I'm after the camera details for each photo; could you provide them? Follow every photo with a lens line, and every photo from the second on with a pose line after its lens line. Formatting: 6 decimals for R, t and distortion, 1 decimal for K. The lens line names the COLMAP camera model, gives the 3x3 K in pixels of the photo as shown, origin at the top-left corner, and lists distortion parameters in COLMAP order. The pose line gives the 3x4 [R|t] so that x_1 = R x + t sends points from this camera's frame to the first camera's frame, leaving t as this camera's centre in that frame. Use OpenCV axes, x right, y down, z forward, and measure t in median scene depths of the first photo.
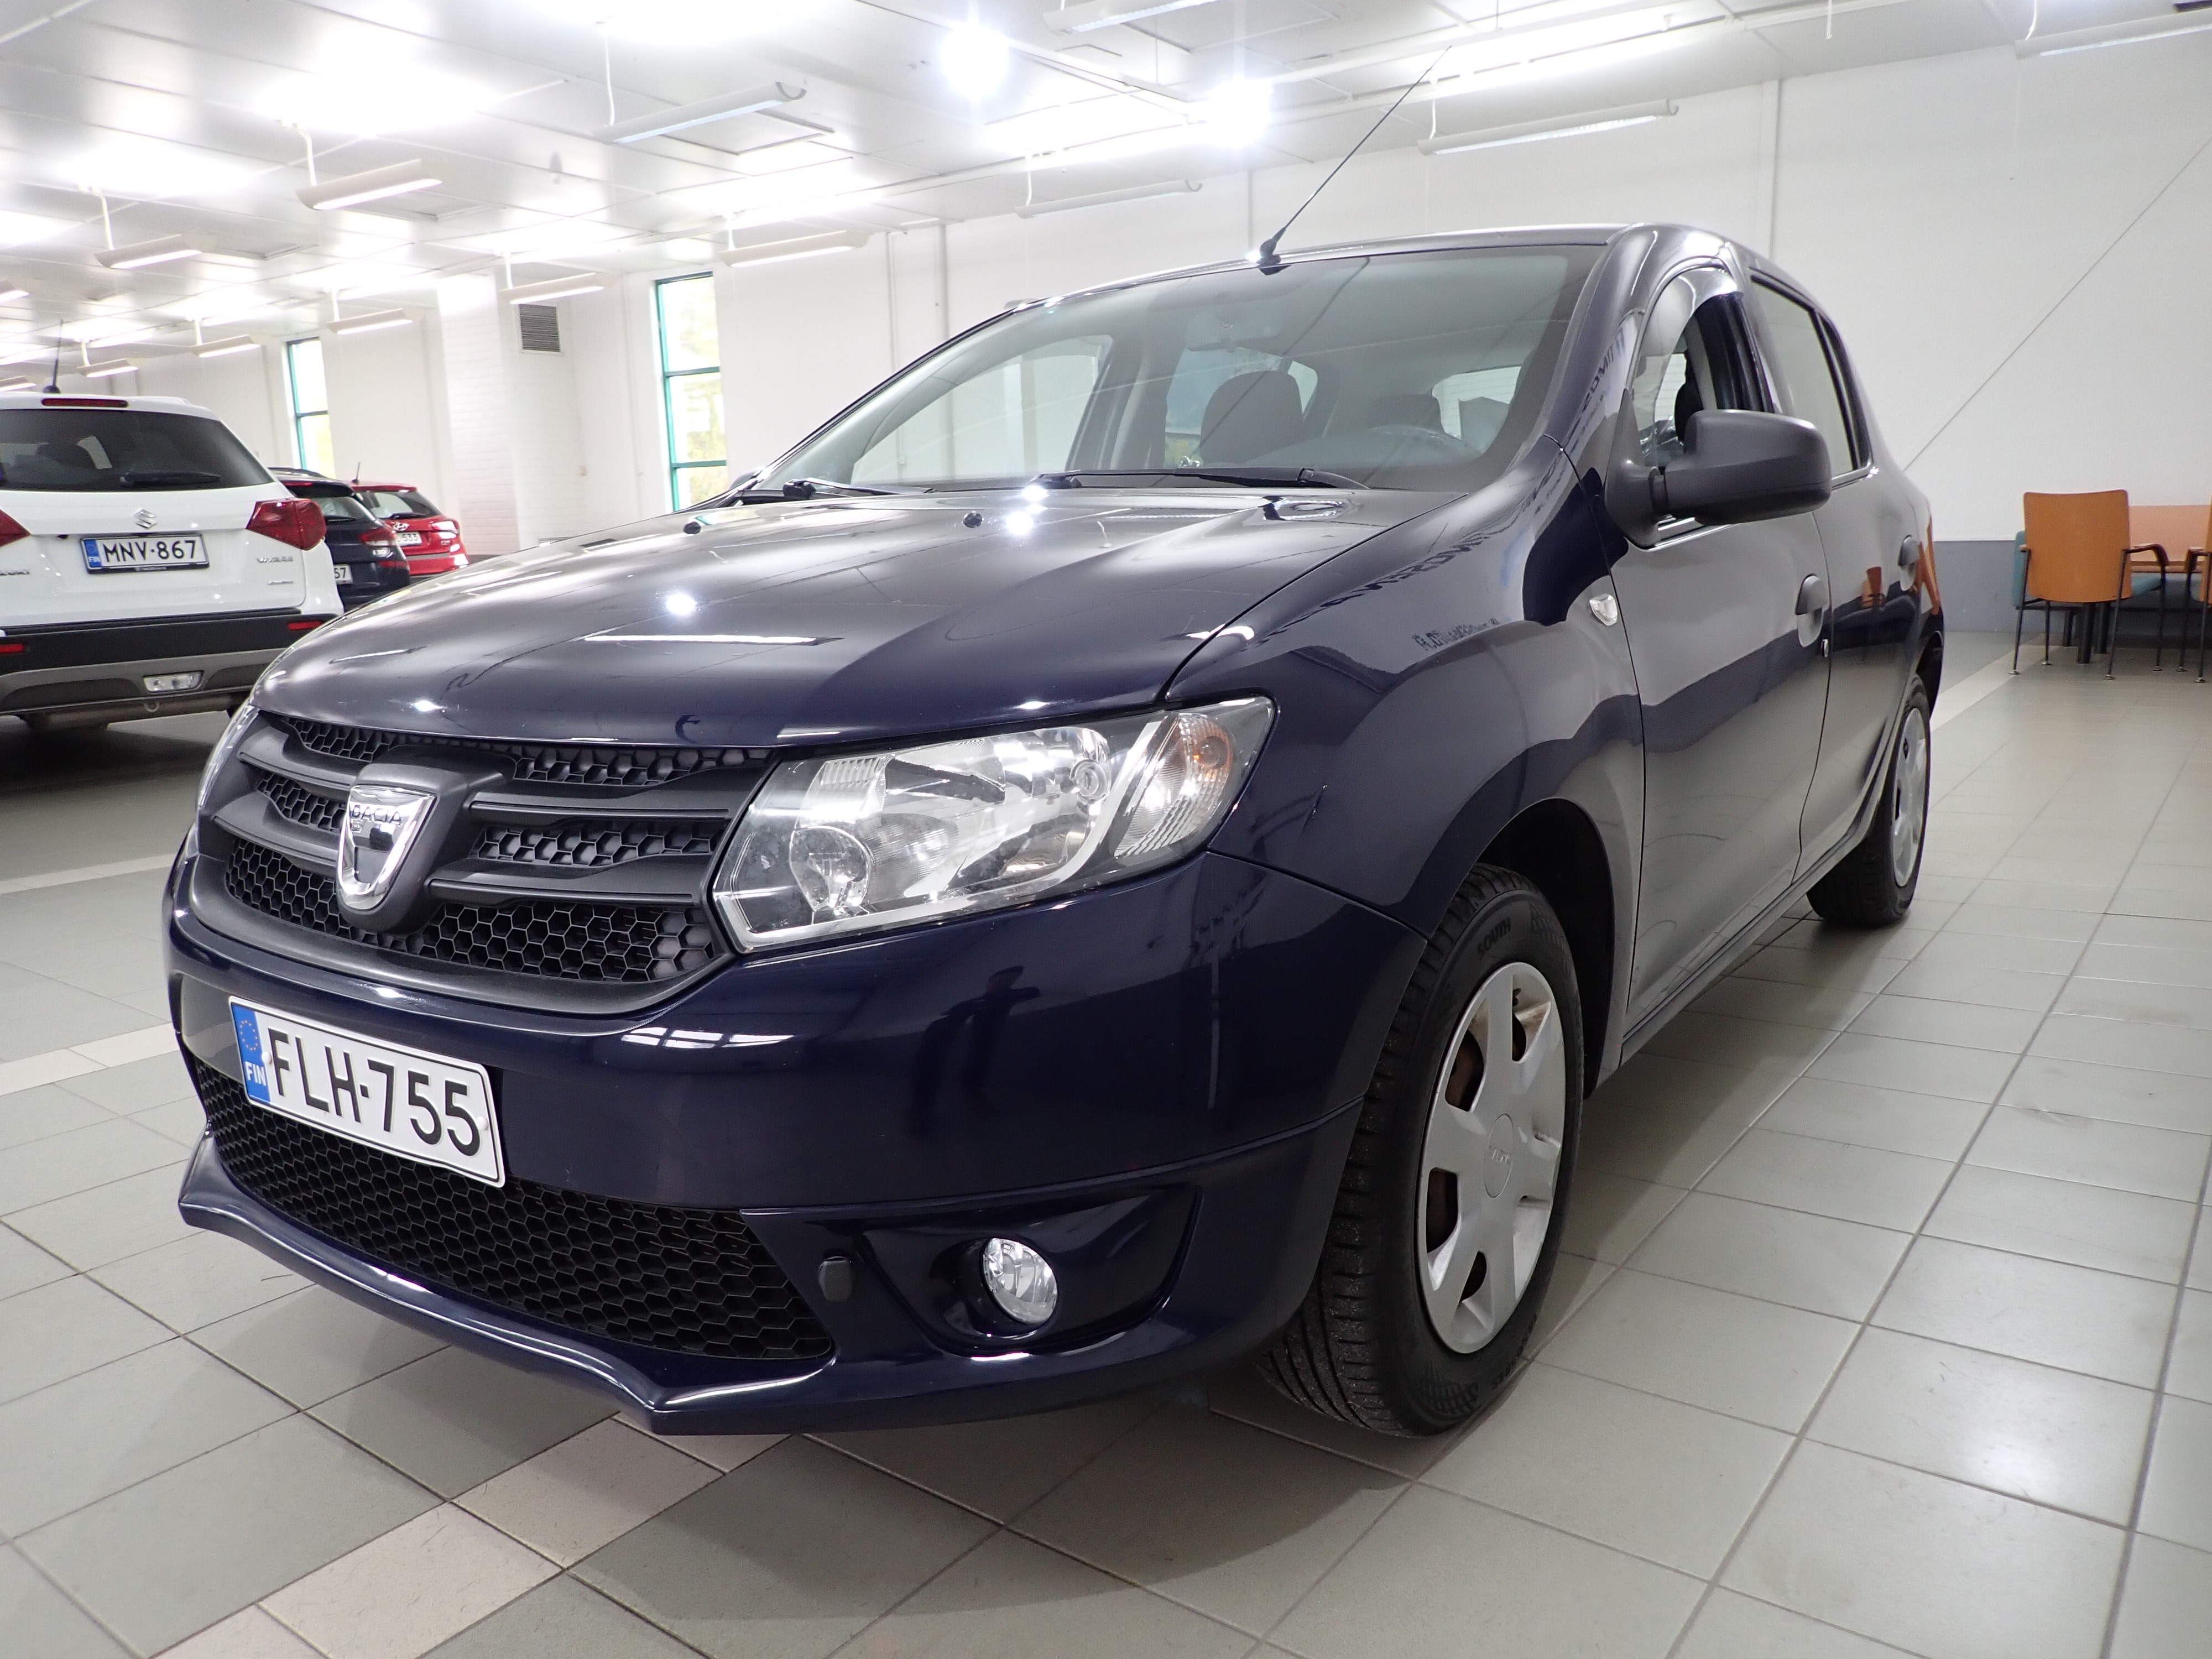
lens RADIAL K [[1631.0, 0, 1092.7], [0, 1631.0, 833.3], [0, 0, 1]] dist [0.001270, -0.006398]
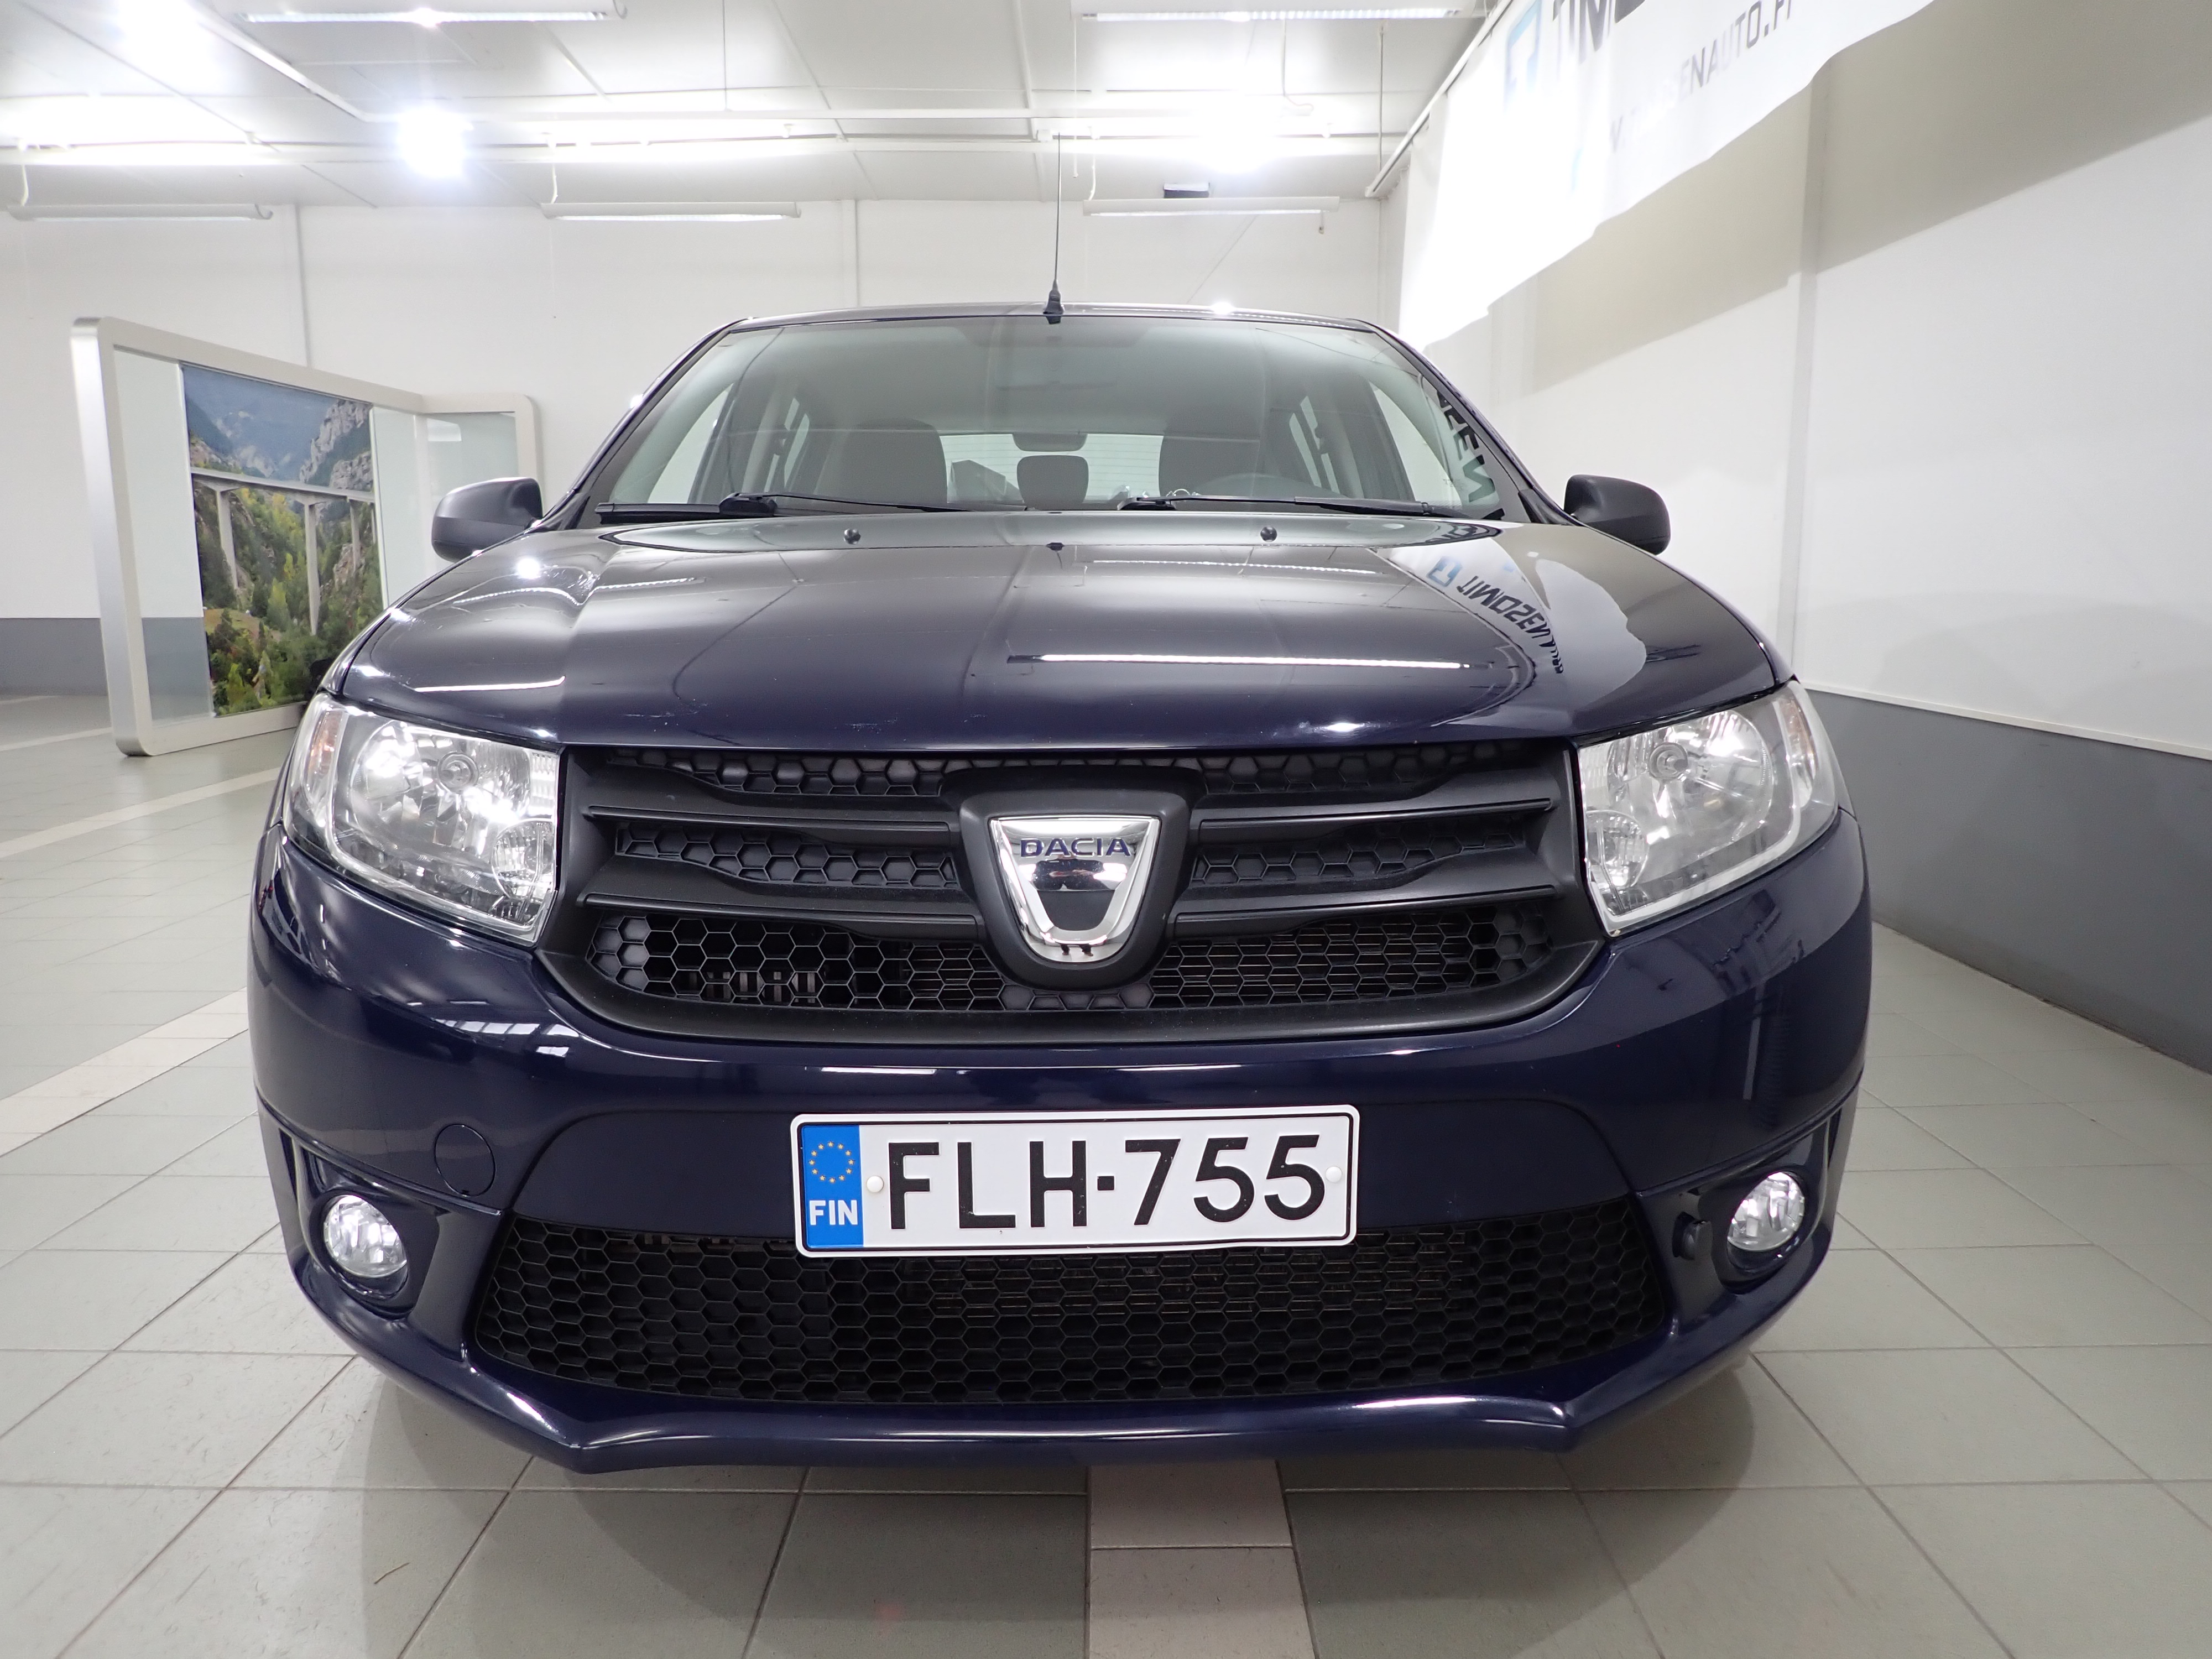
lens RADIAL K [[1631.0, 0, 1092.7], [0, 1631.0, 833.3], [0, 0, 1]] dist [0.001270, -0.006398]
pose [[0.803774, -0.069639, 0.590845, -0.898635], [0.099085, 0.994925, -0.017528, -0.003232], [-0.586626, 0.072632, 0.806595, 0.319250]]
